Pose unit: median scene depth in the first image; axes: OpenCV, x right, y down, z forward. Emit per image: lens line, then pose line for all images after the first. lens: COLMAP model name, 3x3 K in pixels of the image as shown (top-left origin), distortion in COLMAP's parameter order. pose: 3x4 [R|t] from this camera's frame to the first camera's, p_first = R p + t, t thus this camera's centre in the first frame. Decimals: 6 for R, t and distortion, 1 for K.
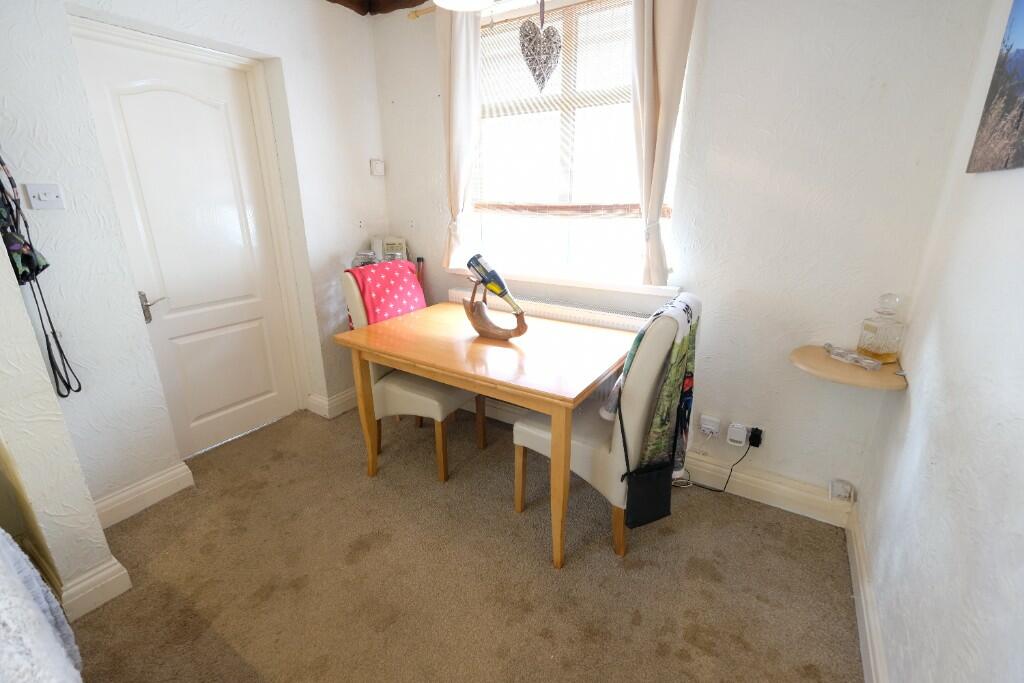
lens RADIAL K [[446.2, 0, 511.9], [0, 446.2, 336.3], [0, 0, 1]] dist [-0.000066, -0.000462]
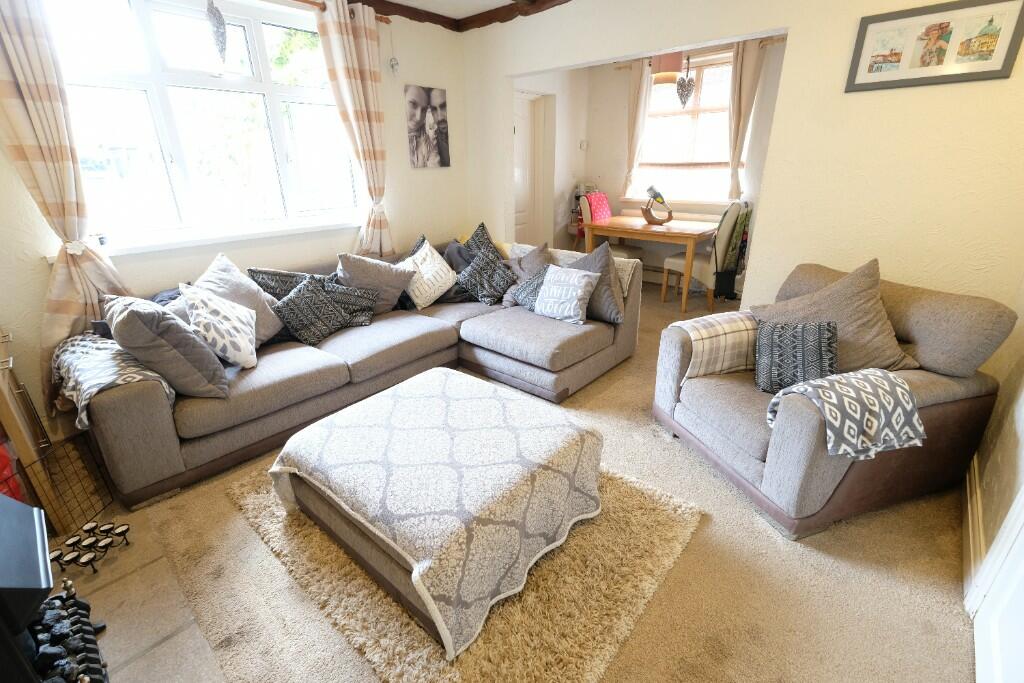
lens RADIAL K [[446.2, 0, 511.9], [0, 446.2, 336.3], [0, 0, 1]] dist [-0.000066, -0.000462]
pose [[0.986222, 0.043045, -0.159728, -0.366568], [-0.032045, 0.996975, 0.070816, 0.426277], [0.162293, -0.064722, 0.984618, -1.343092]]
